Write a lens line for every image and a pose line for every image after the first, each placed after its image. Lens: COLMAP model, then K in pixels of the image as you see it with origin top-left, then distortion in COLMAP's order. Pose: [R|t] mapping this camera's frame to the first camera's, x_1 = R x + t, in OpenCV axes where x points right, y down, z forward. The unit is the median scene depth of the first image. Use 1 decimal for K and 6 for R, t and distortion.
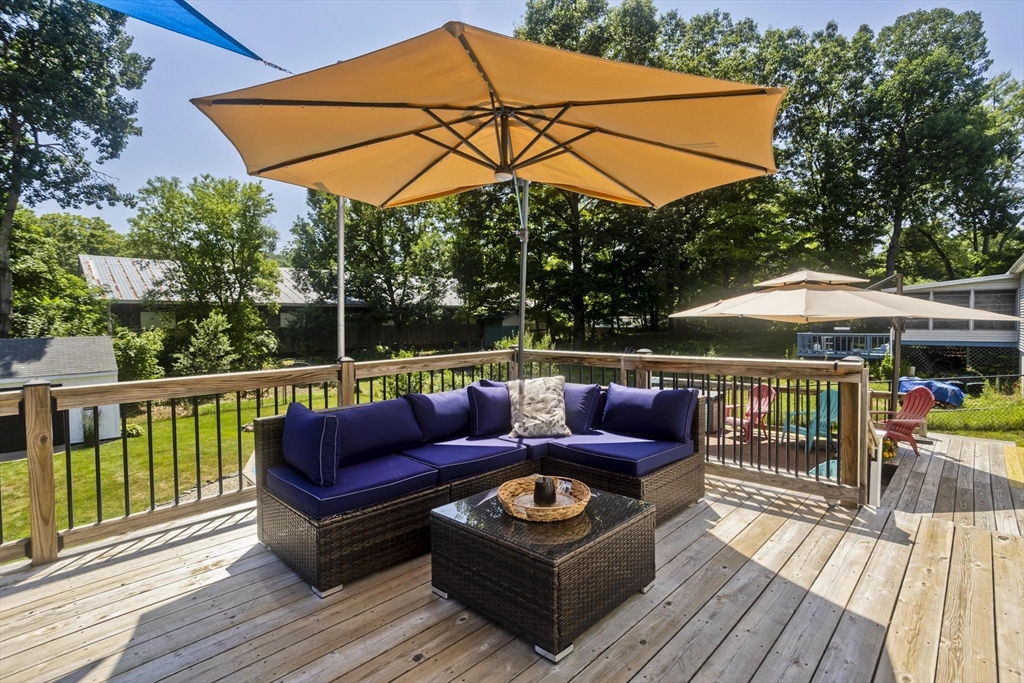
lens RADIAL K [[479.5, 0, 515.5], [0, 479.5, 342.3], [0, 0, 1]] dist [0.004179, 0.000704]
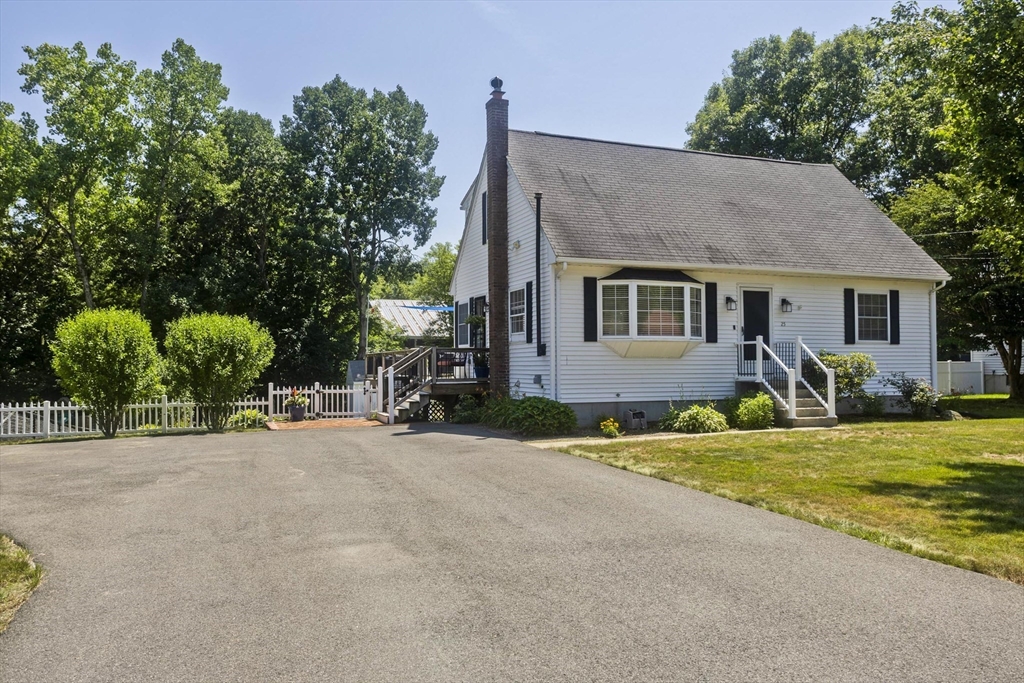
lens RADIAL K [[827.0, 0, 513.3], [0, 827.0, 347.7], [0, 0, 1]] dist [0.056045, 0.001071]
pose [[0.897768, -0.000168, -0.440469, 0.566081], [-0.022245, 0.998706, -0.045722, 0.053147], [0.439907, 0.050846, 0.896603, -1.181338]]
